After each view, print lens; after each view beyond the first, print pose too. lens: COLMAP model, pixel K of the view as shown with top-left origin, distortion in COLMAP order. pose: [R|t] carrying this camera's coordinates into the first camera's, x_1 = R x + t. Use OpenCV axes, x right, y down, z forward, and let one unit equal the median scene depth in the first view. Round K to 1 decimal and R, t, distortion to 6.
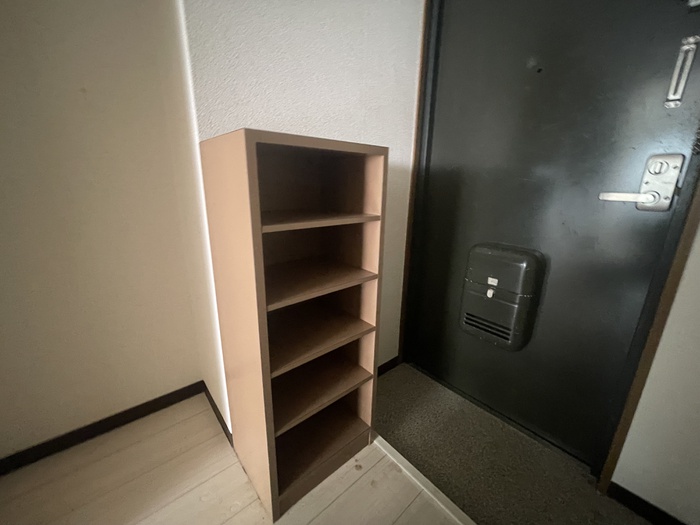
lens RADIAL K [[284.1, 0, 350.4], [0, 284.1, 260.3], [0, 0, 1]] dist [-0.001494, 0.000099]
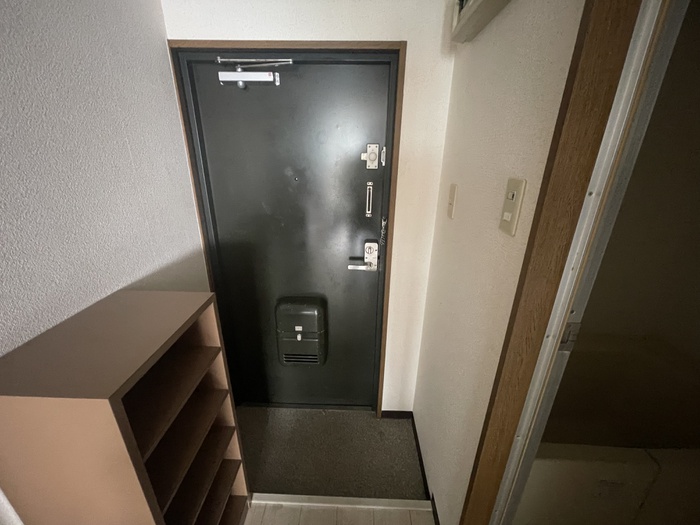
lens RADIAL K [[284.1, 0, 350.4], [0, 284.1, 260.3], [0, 0, 1]] dist [-0.001494, 0.000099]
pose [[0.673805, -0.270017, 0.687807, -0.169899], [0.196137, 0.962807, 0.185832, -0.436199], [-0.712403, 0.009689, 0.701704, -0.117467]]
